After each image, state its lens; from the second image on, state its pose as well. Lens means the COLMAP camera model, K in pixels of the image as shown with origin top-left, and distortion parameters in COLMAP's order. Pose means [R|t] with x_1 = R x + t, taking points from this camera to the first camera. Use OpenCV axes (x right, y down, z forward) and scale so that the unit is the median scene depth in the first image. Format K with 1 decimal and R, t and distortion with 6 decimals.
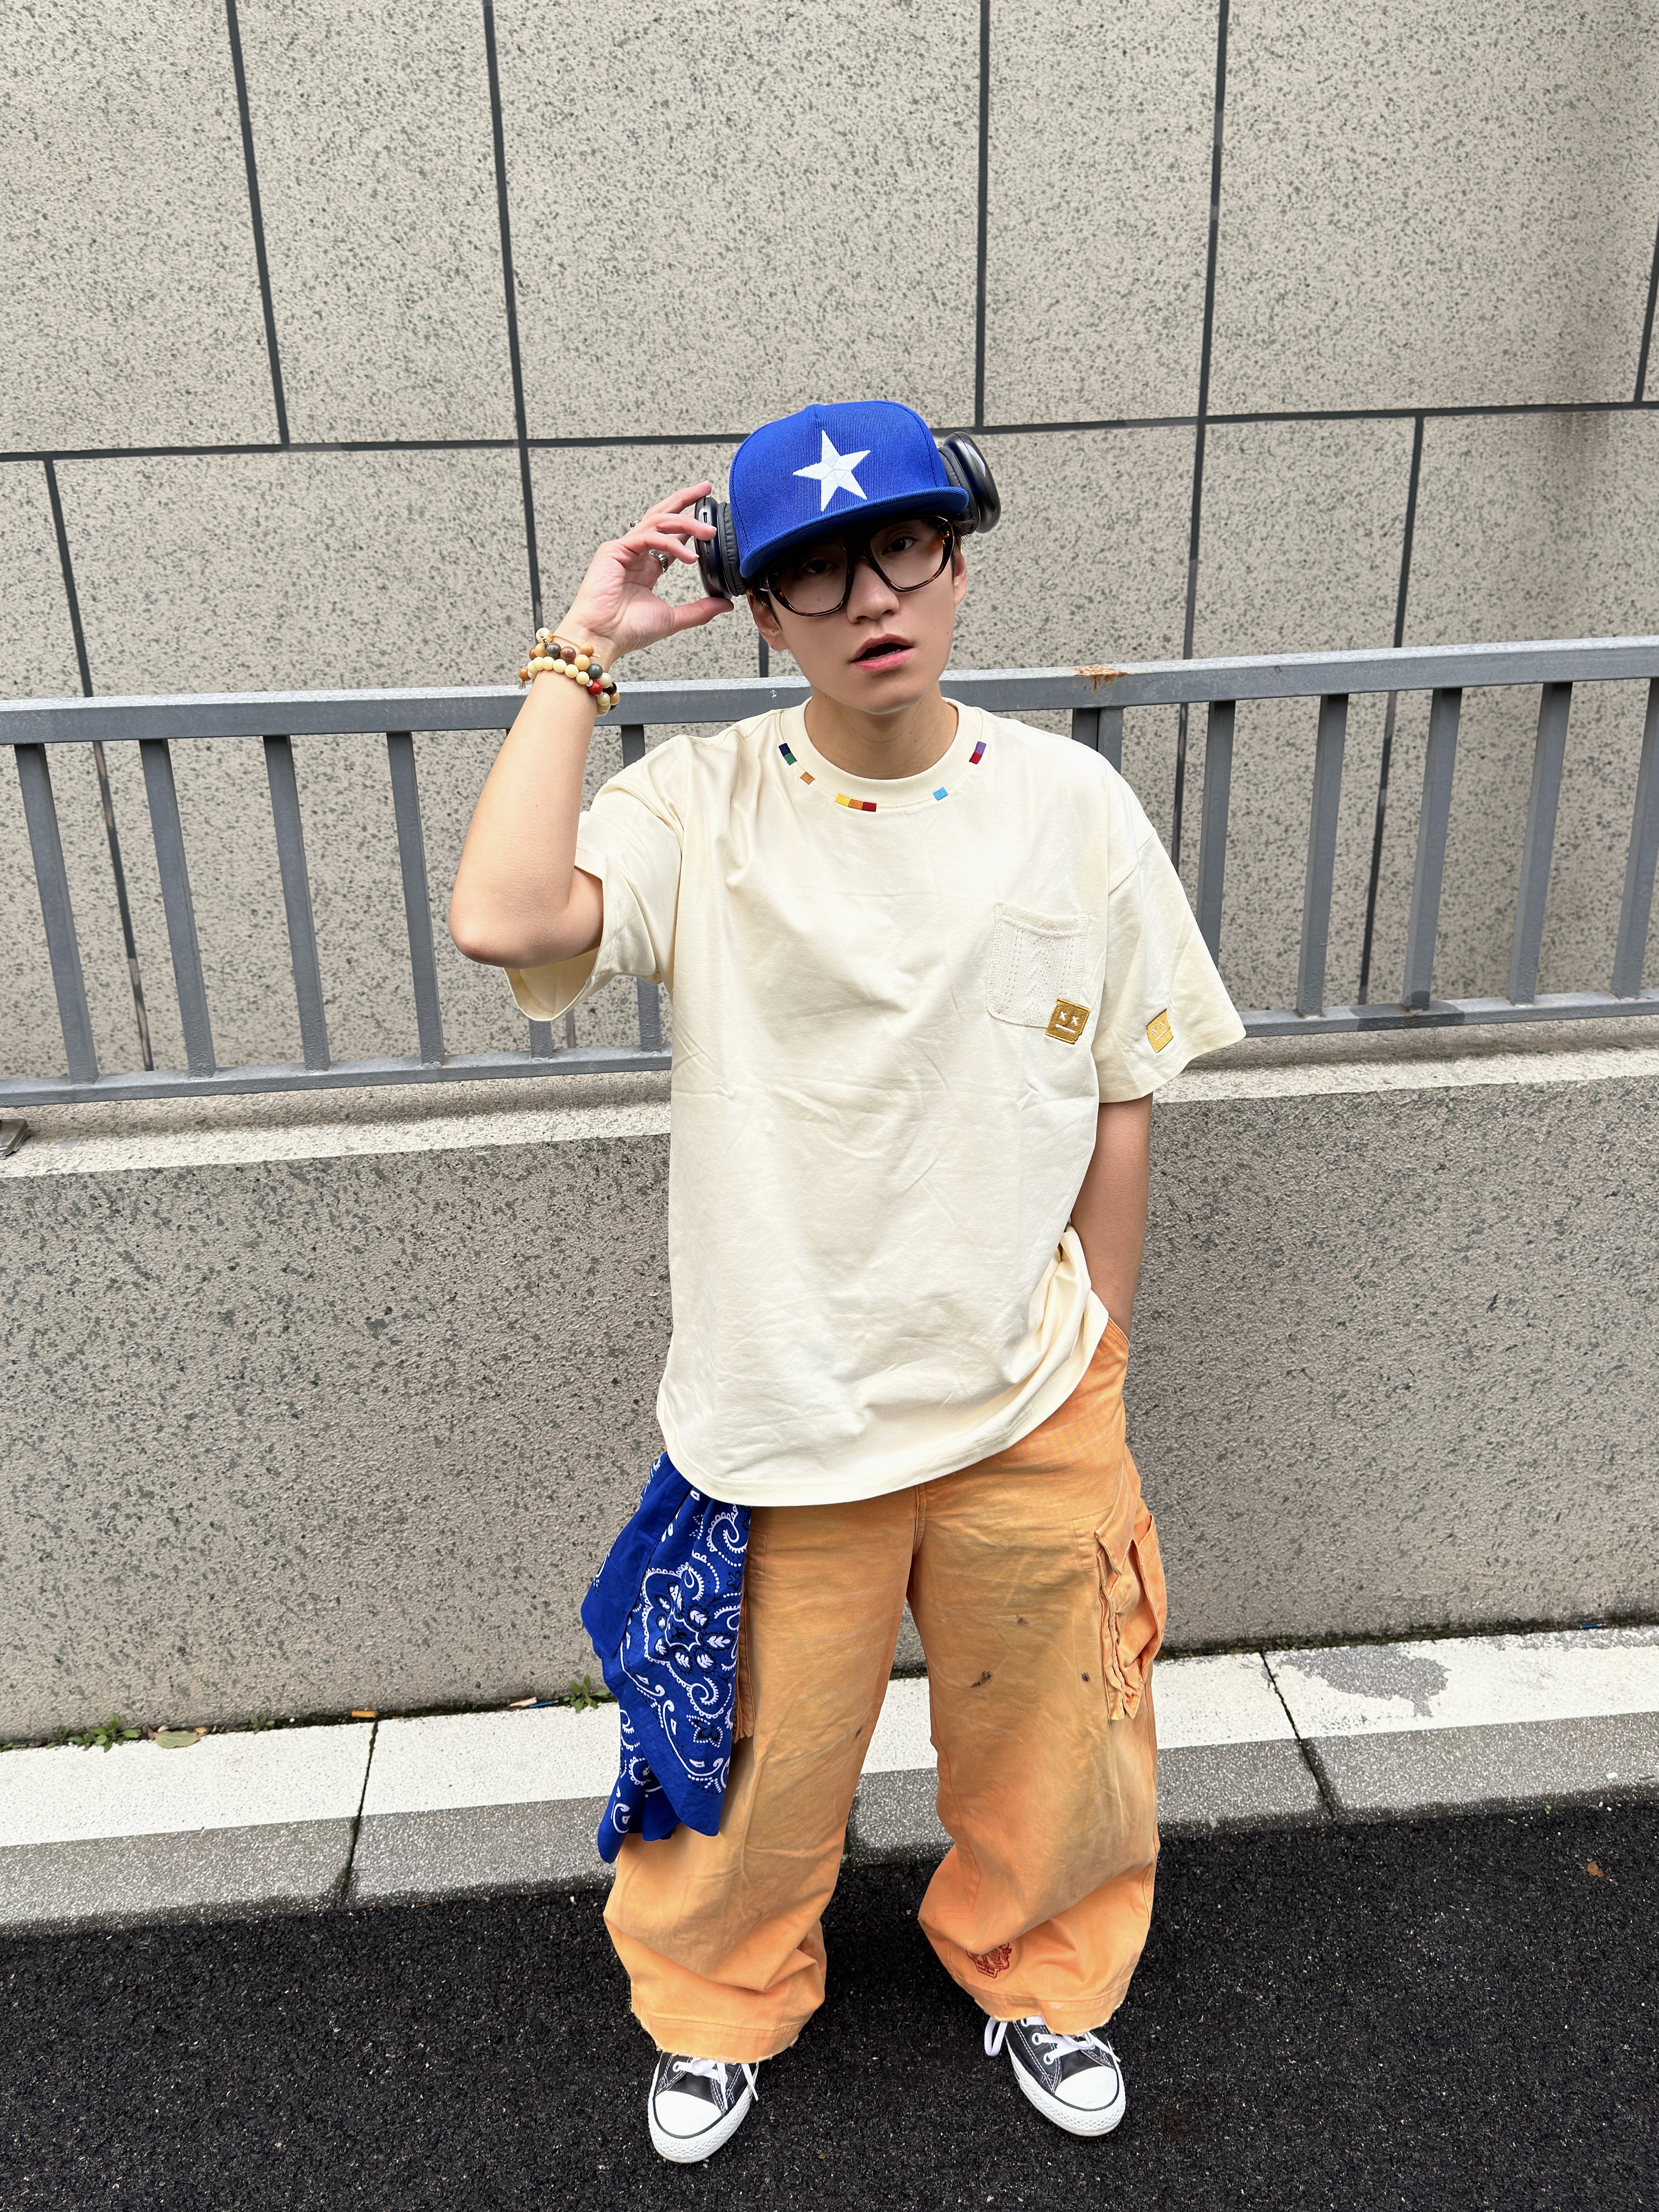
lens RADIAL K [[1773.7, 0, 837.2], [0, 1773.7, 986.5], [0, 0, 1]] dist [0.089555, -0.138761]
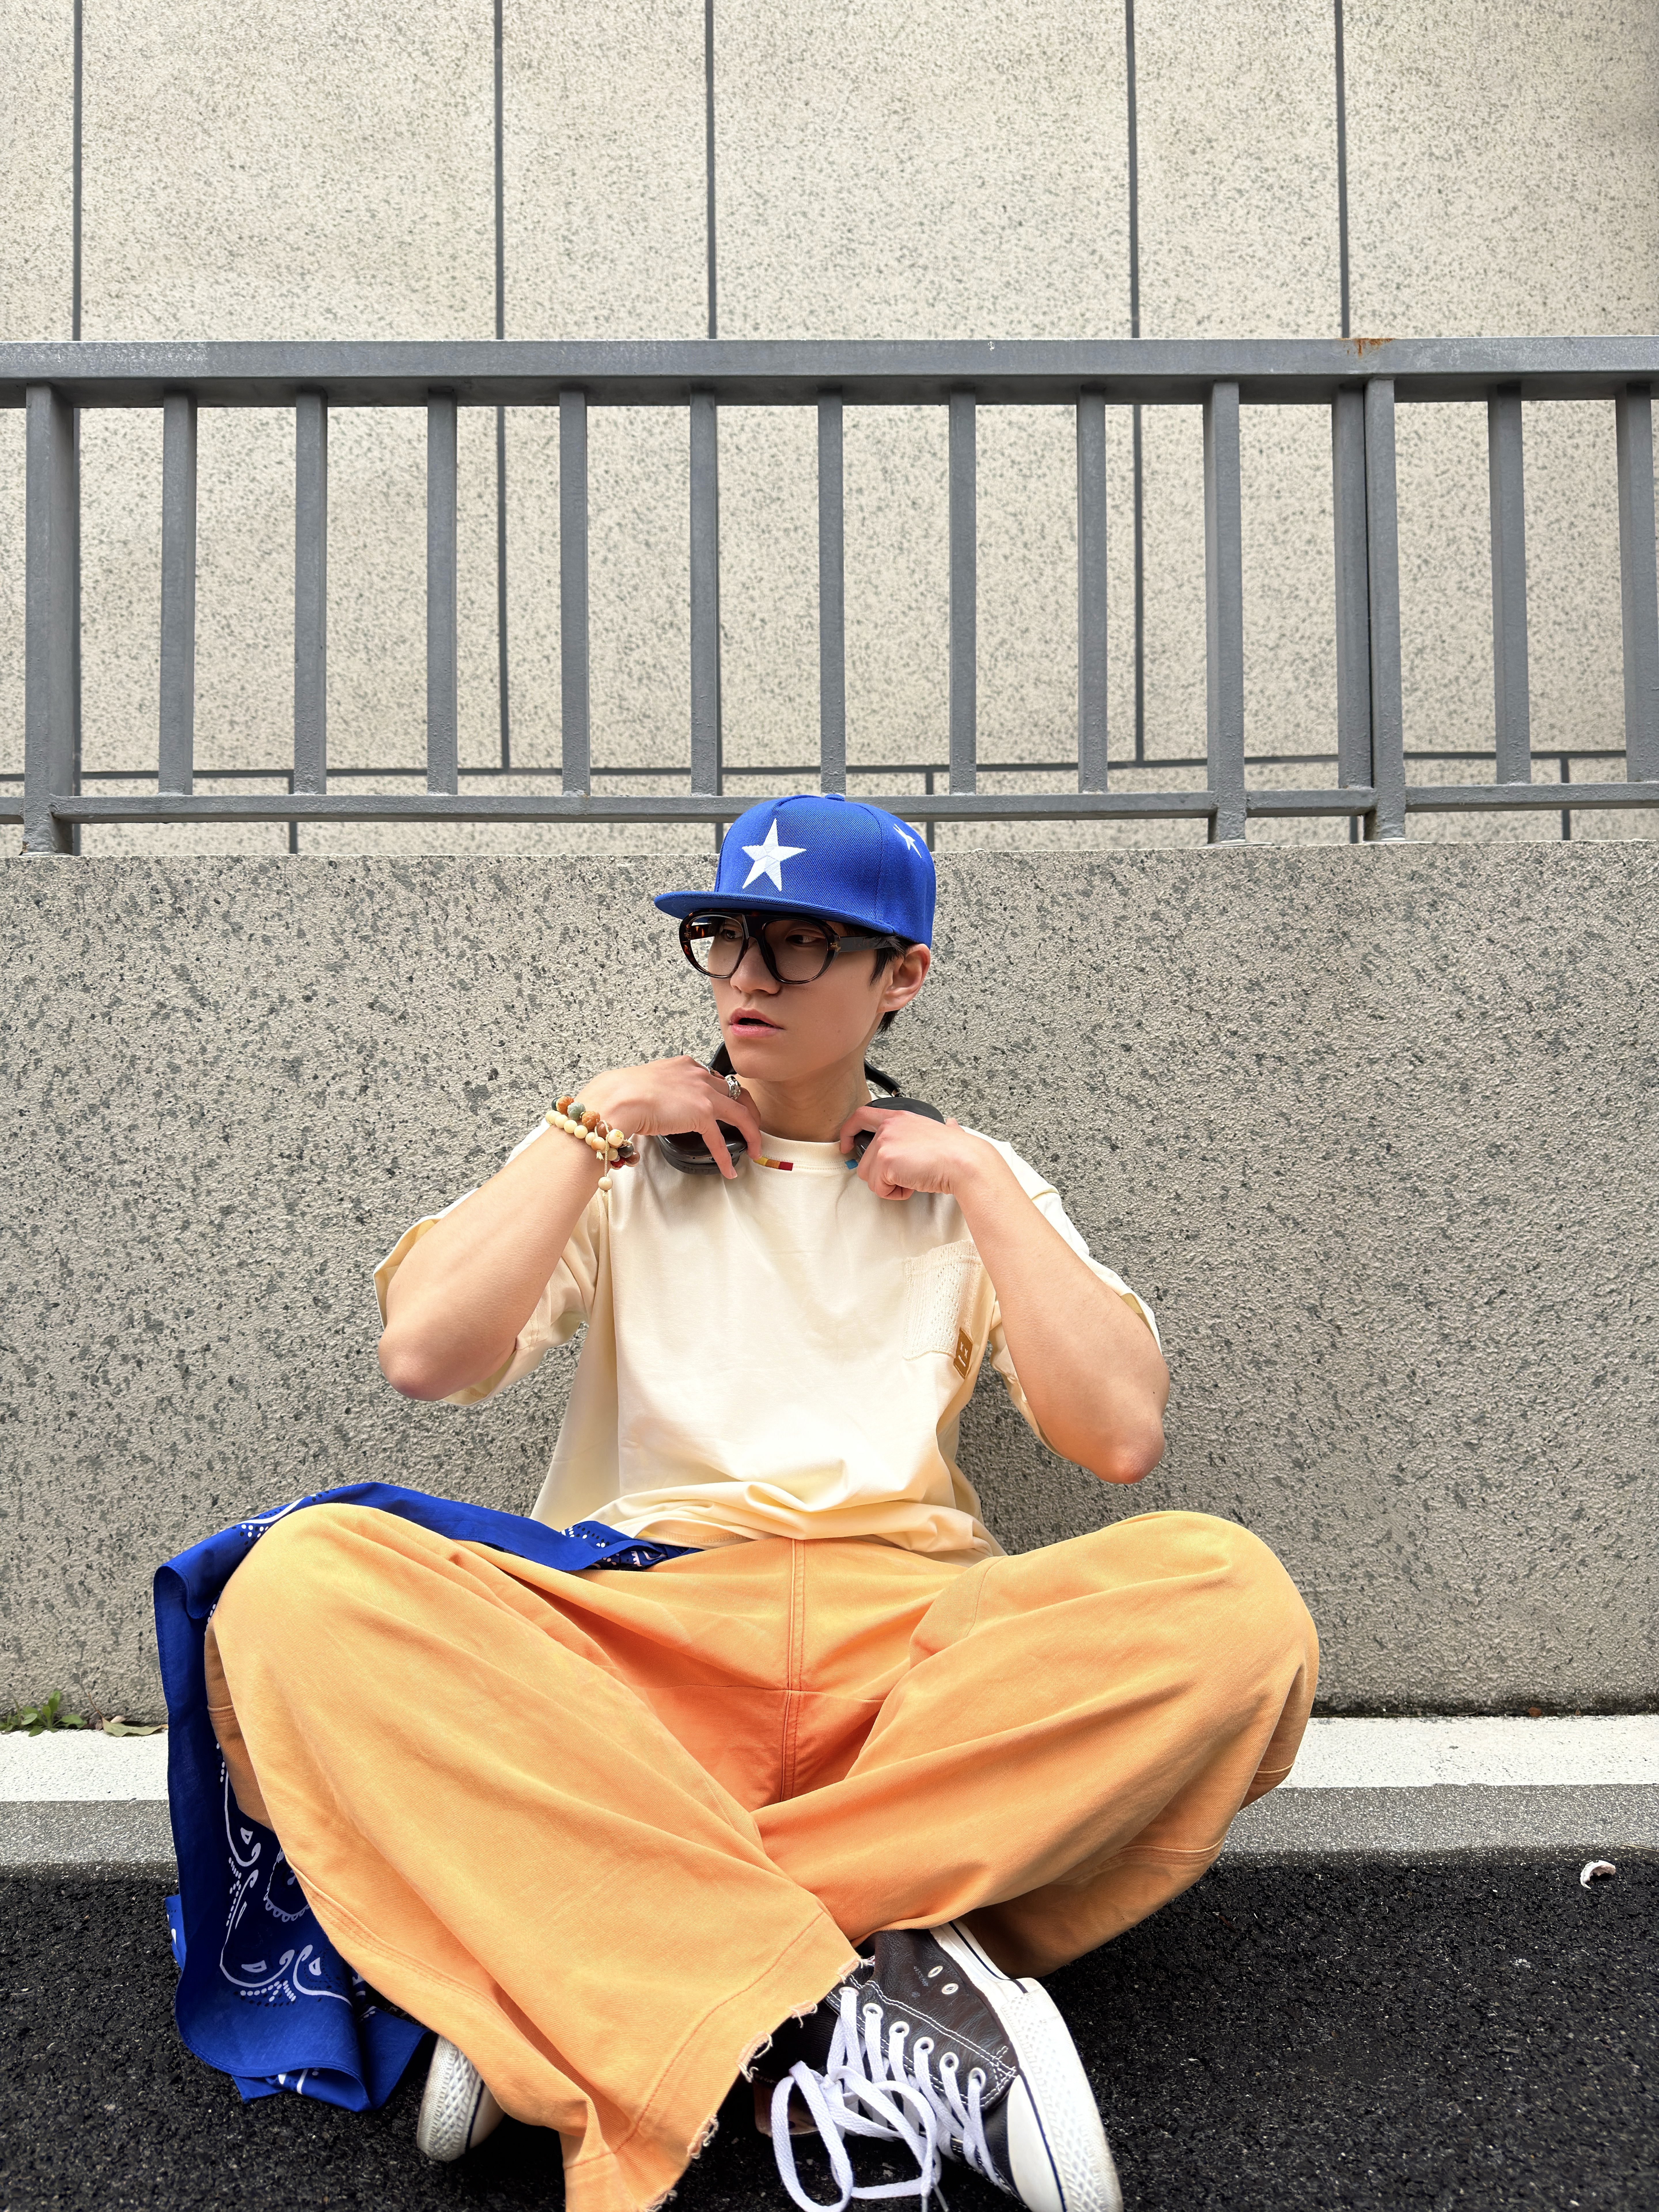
lens RADIAL K [[1575.8, 0, 842.4], [0, 1575.8, 1110.0], [0, 0, 1]] dist [0.017590, -0.030303]
pose [[0.996921, 0.004449, -0.078285, -0.025738], [-0.034329, 0.922387, -0.384739, 0.268364], [0.070497, 0.386242, 0.919700, 0.224373]]
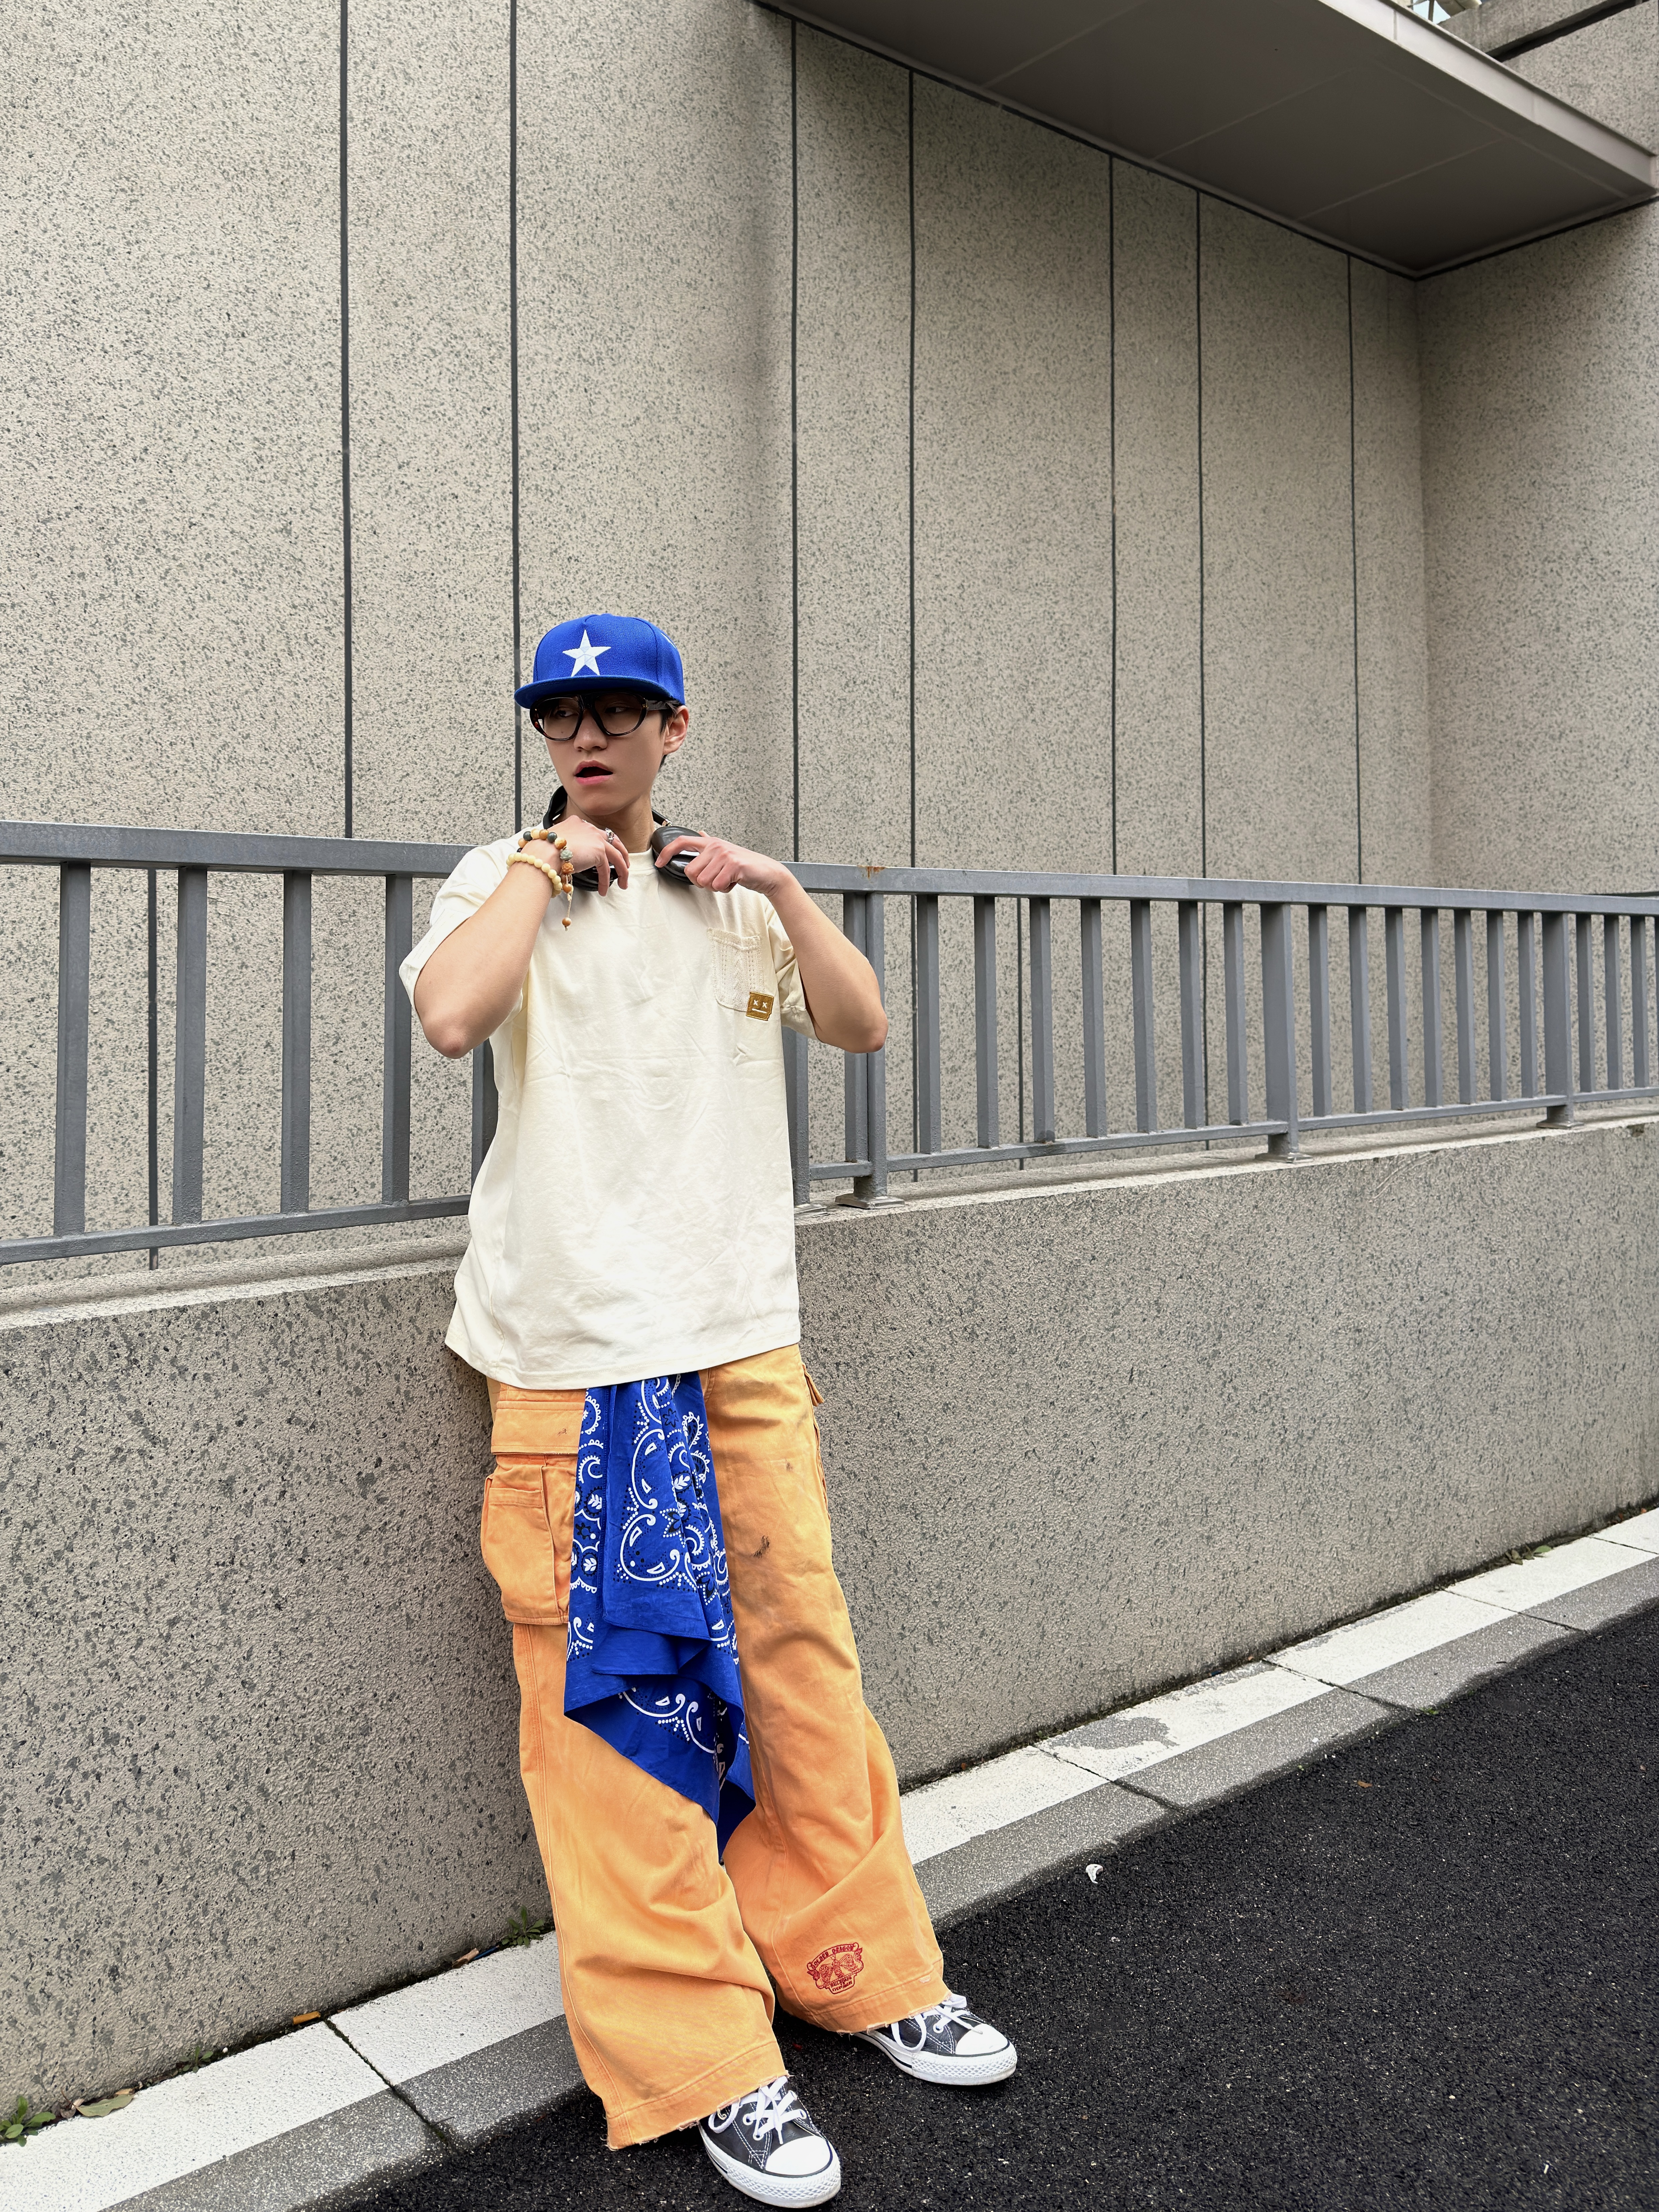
lens RADIAL K [[1773.6, 0, 713.0], [0, 1773.6, 944.1], [0, 0, 1]] dist [0.089555, -0.138761]
pose [[0.837618, 0.023464, 0.545752, -0.373512], [0.189520, 0.924538, -0.330624, 0.162935], [-0.512326, 0.380368, 0.769962, 0.032202]]
